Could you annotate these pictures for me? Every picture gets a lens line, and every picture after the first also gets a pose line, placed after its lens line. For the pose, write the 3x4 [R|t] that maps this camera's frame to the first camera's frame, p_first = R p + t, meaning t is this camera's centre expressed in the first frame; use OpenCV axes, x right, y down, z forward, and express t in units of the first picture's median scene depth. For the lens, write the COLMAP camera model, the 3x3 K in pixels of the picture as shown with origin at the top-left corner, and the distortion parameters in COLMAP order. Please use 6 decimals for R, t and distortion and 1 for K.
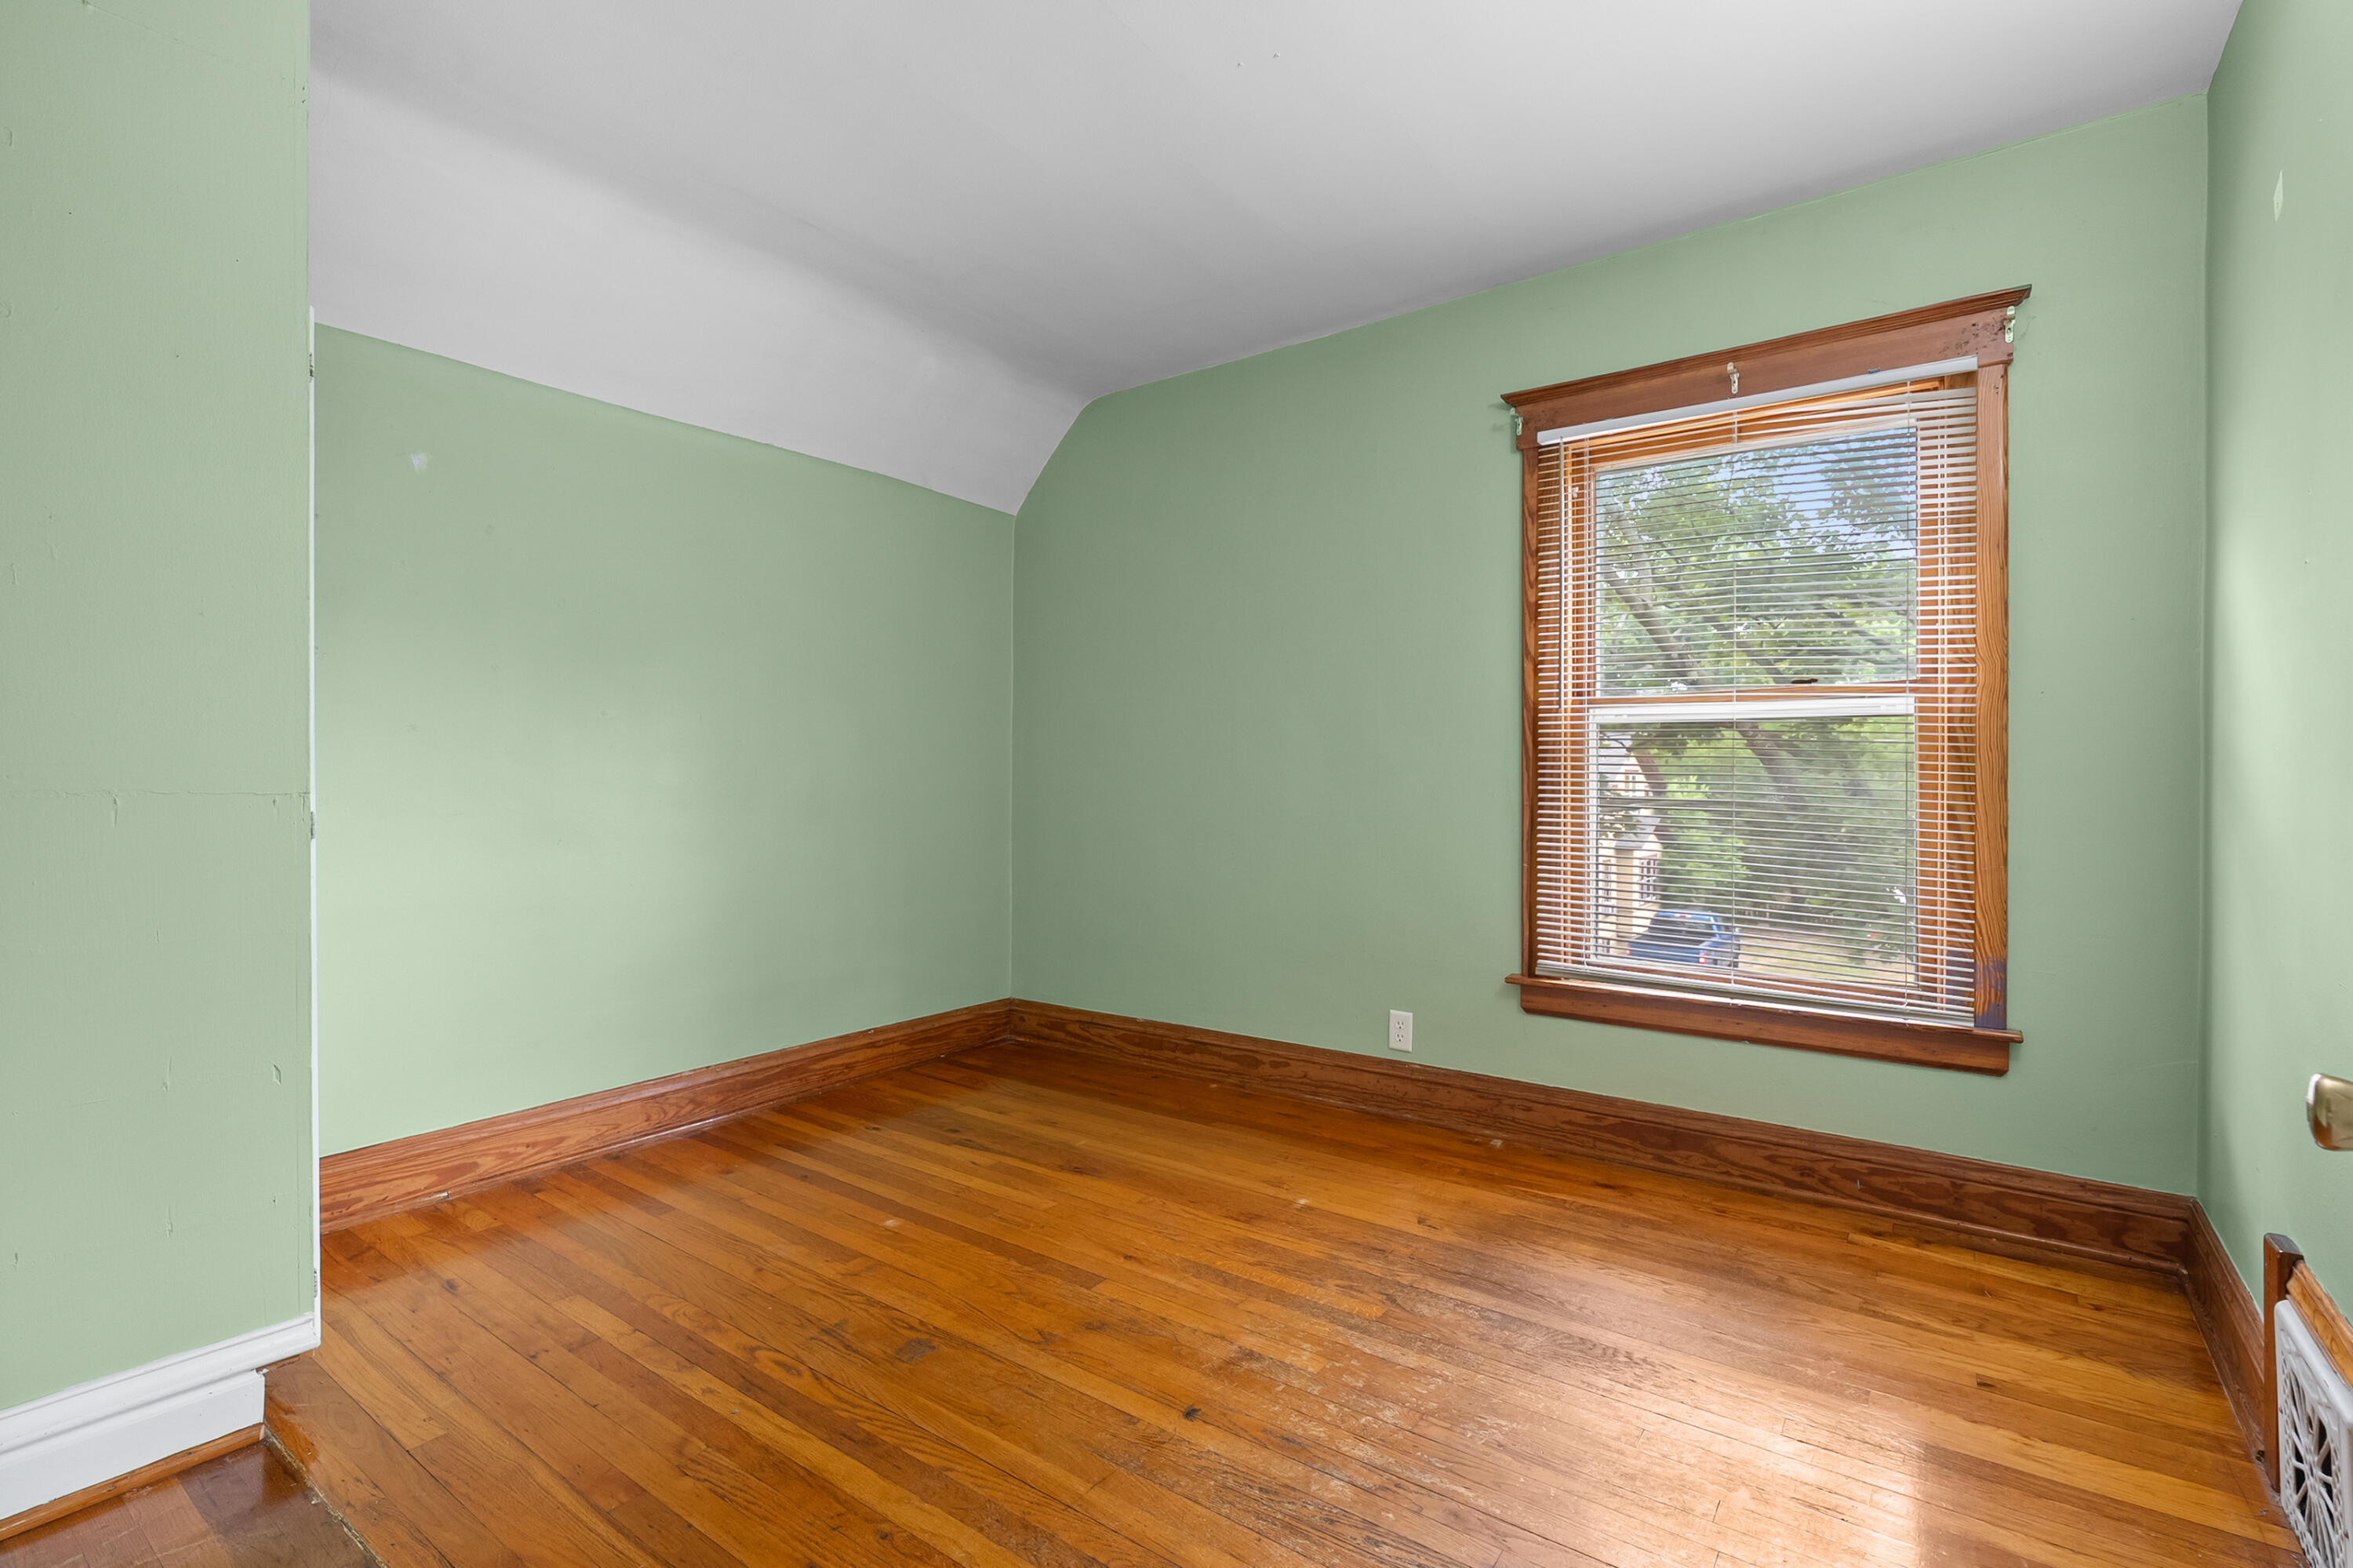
lens RADIAL K [[1076.5, 0, 1178.5], [0, 1076.5, 780.9], [0, 0, 1]] dist [-0.005917, 0.002881]
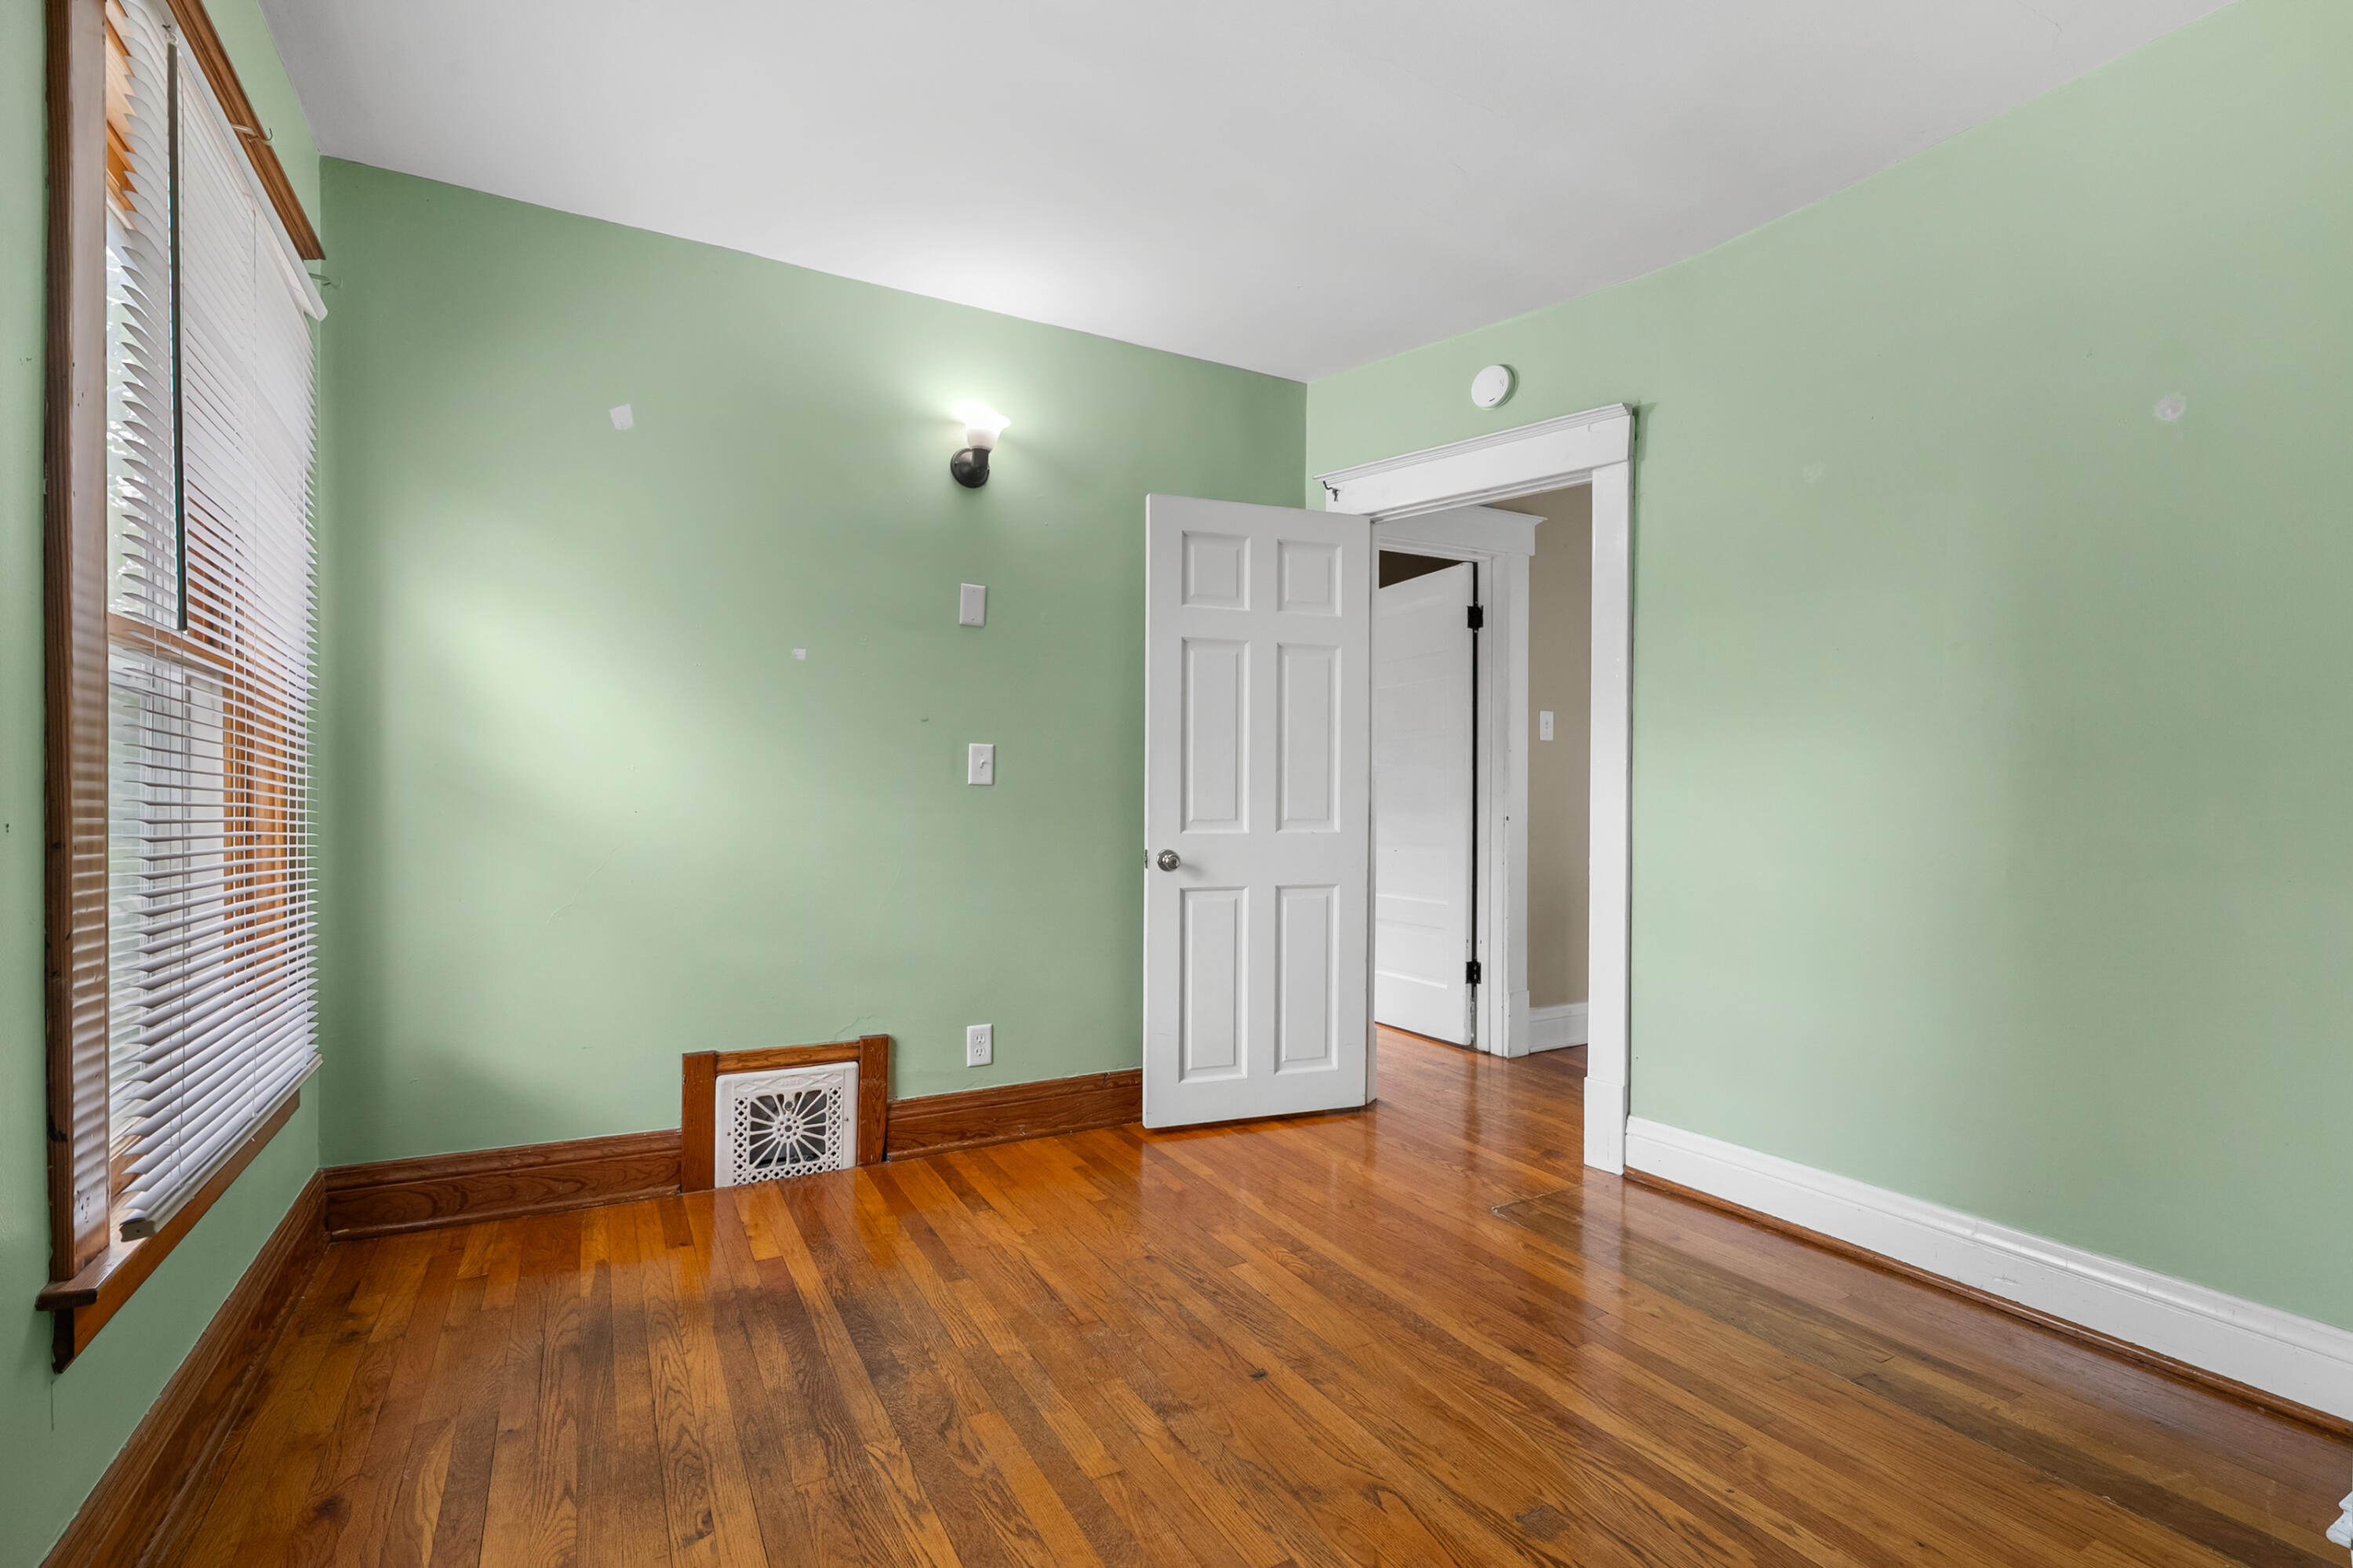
lens RADIAL K [[1076.5, 0, 1168.2], [0, 1076.5, 791.3], [0, 0, 1]] dist [-0.005917, 0.002881]
pose [[-0.905007, -0.010960, 0.425255, -0.335016], [-0.010217, 0.999940, 0.004027, -0.008011], [-0.425274, -0.000701, -0.905064, 1.873388]]
